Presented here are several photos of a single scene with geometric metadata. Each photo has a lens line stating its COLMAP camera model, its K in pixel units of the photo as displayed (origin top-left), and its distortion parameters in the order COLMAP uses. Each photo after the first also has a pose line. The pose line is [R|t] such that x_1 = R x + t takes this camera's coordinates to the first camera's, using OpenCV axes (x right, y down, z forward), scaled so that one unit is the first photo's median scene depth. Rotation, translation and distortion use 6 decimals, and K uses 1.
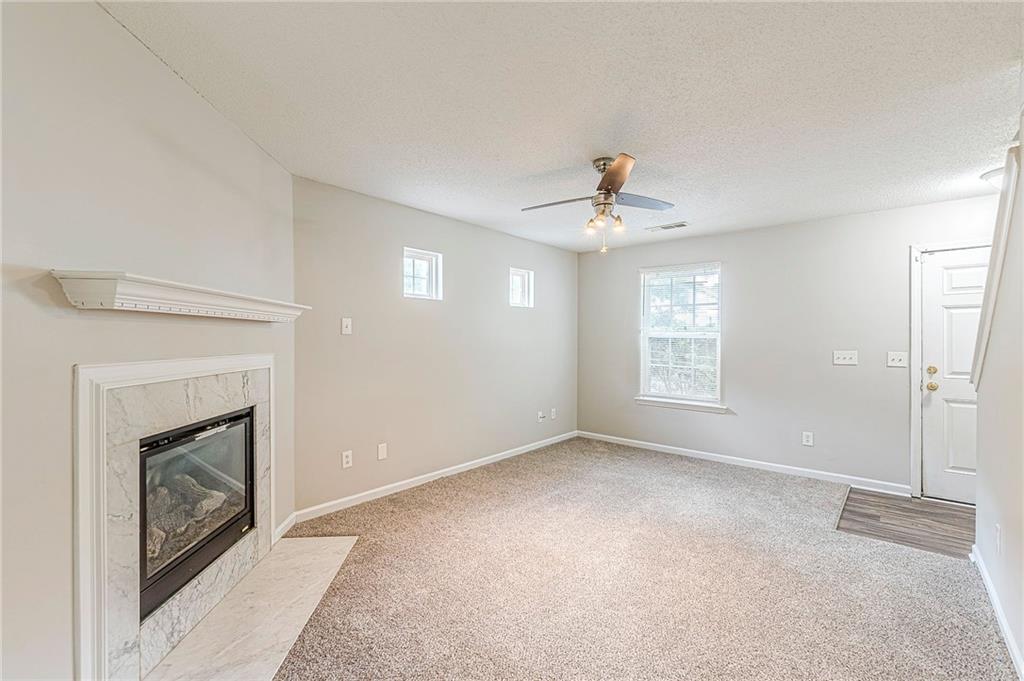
lens RADIAL K [[445.0, 0, 517.4], [0, 445.0, 337.6], [0, 0, 1]] dist [0.016810, 0.001010]
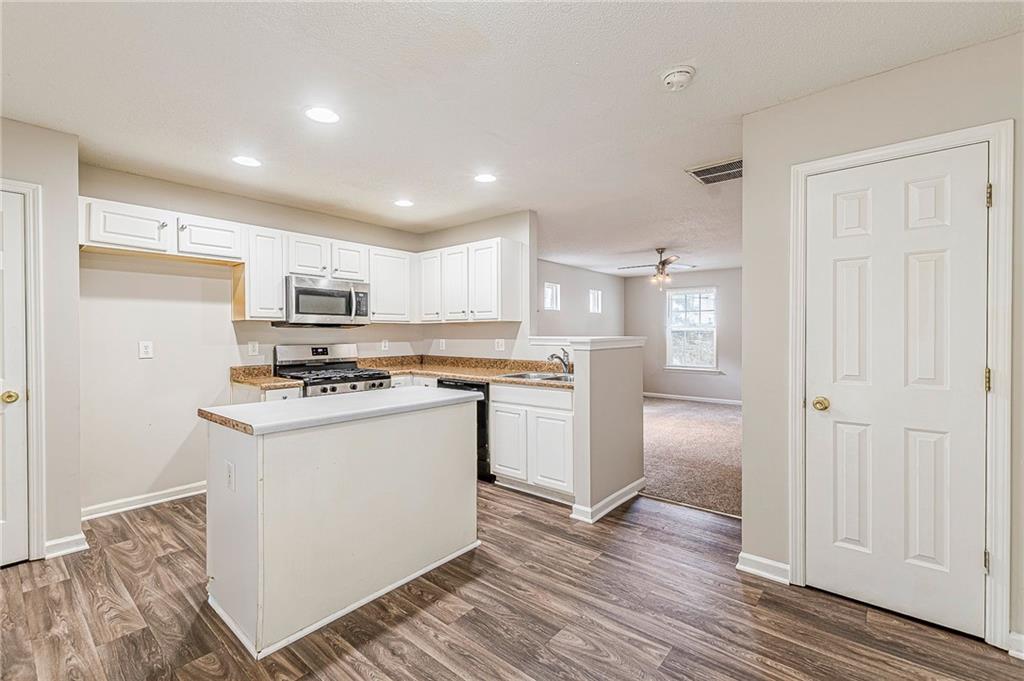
lens RADIAL K [[445.0, 0, 512.9], [0, 445.0, 336.7], [0, 0, 1]] dist [0.016810, 0.001010]
pose [[0.999972, -0.007000, -0.002684, -0.338749], [0.007021, 0.999944, 0.007916, 0.006274], [0.002628, -0.007934, 0.999965, -0.758336]]
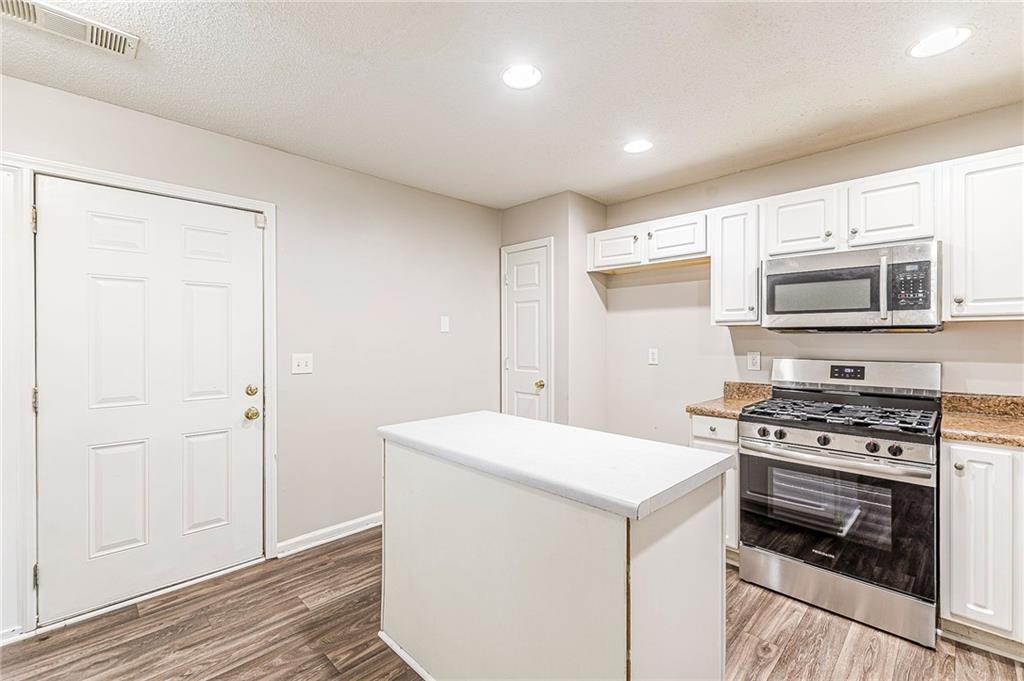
lens RADIAL K [[445.0, 0, 505.0], [0, 445.0, 340.0], [0, 0, 1]] dist [0.016810, 0.001010]
pose [[-0.092691, -0.001849, -0.995693, -0.134877], [-0.000482, 0.999998, -0.001812, 0.001780], [0.995695, 0.000311, -0.092691, -0.195504]]
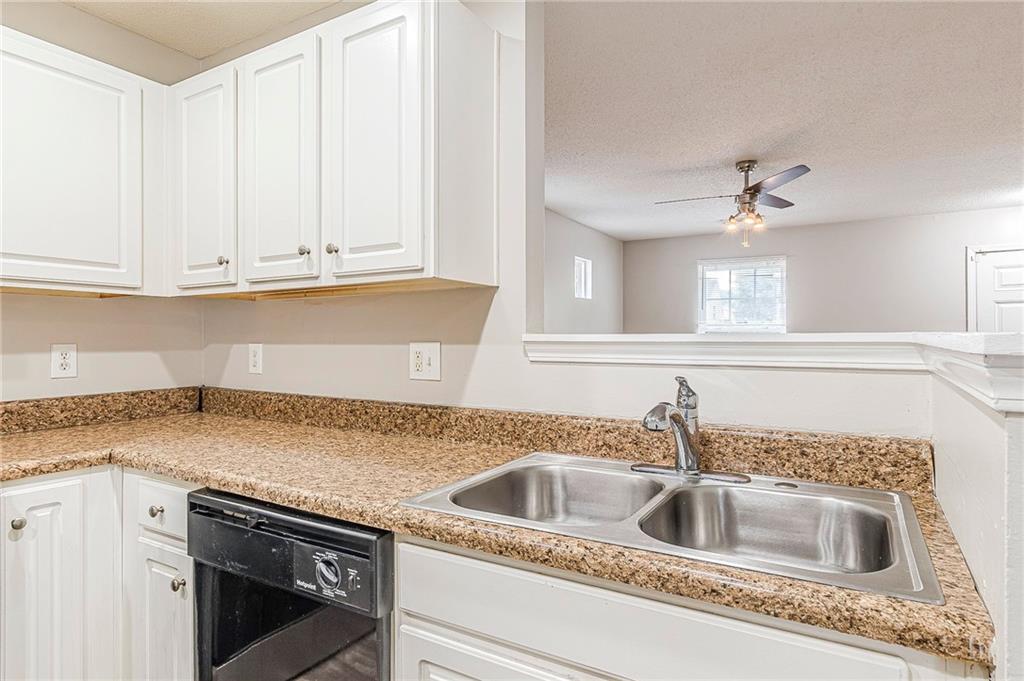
lens RADIAL K [[576.2, 0, 515.1], [0, 576.2, 337.2], [0, 0, 1]] dist [0.002484, -0.000572]
pose [[0.986484, -0.003305, 0.163823, -0.374371], [0.004224, 0.999977, -0.005262, 0.018036], [-0.163802, 0.005883, 0.986476, -0.174987]]
